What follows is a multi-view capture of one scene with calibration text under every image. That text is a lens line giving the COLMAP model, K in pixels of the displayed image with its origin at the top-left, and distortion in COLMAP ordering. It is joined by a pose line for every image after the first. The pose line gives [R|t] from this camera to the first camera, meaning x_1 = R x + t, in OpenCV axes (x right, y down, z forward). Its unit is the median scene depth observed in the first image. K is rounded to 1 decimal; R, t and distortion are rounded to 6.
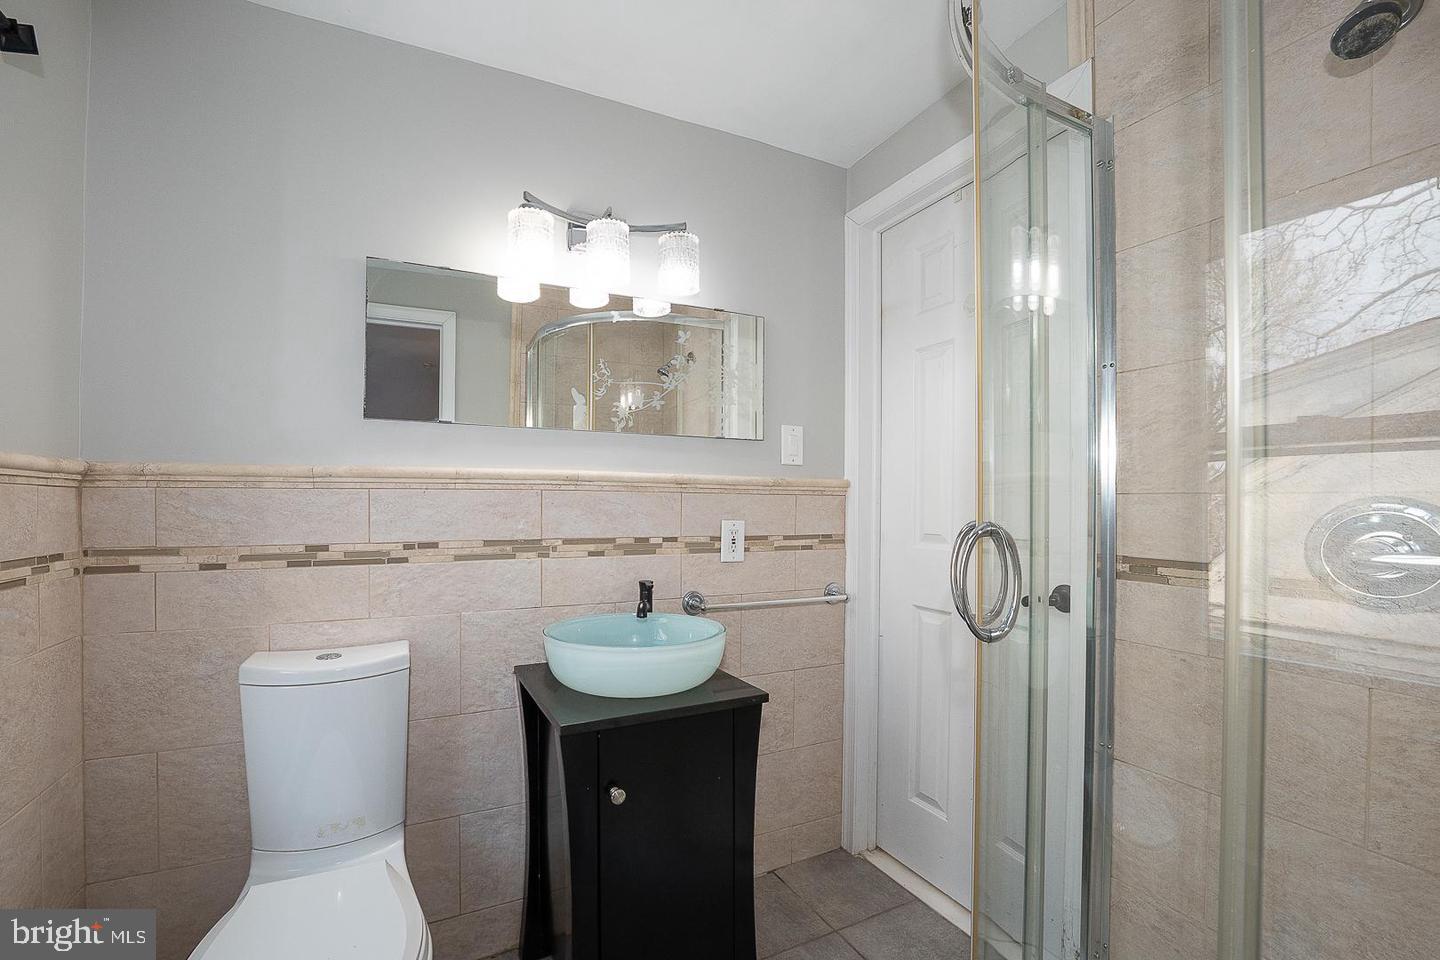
lens RADIAL K [[607.4, 0, 689.0], [0, 607.4, 492.6], [0, 0, 1]] dist [-0.000225, -0.000099]
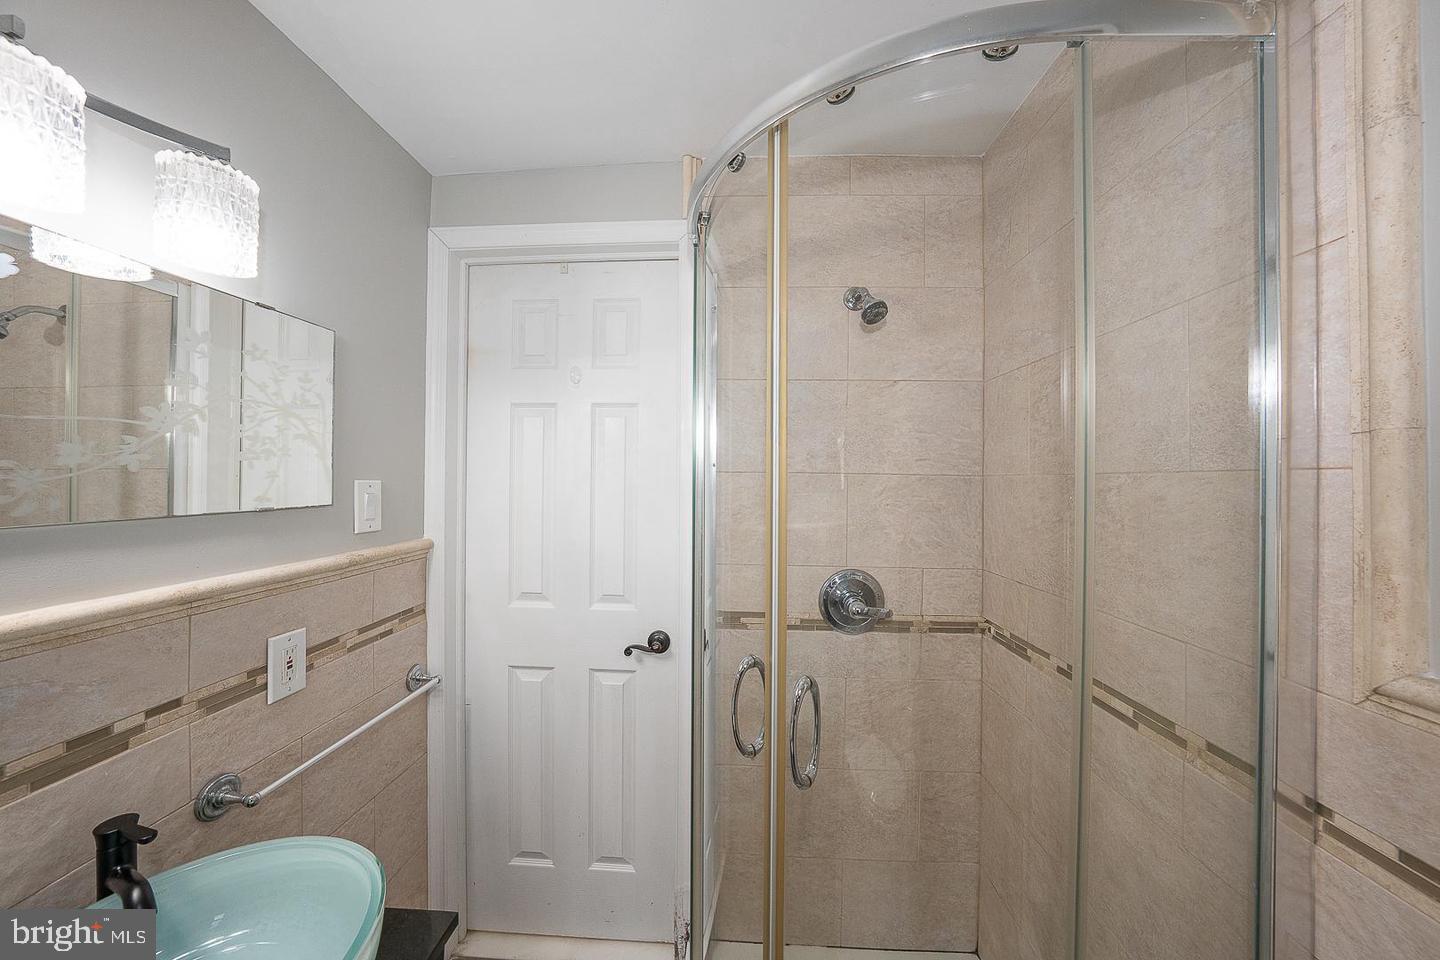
lens RADIAL K [[489.7, 0, 720.0], [0, 489.7, 480.0], [0, 0, 1]] dist [-0.027387, 0.006901]
pose [[0.494998, 0.000633, 0.868894, -0.149758], [-0.024564, 0.999610, 0.013265, -0.139548], [-0.868547, -0.027910, 0.494820, 0.341410]]
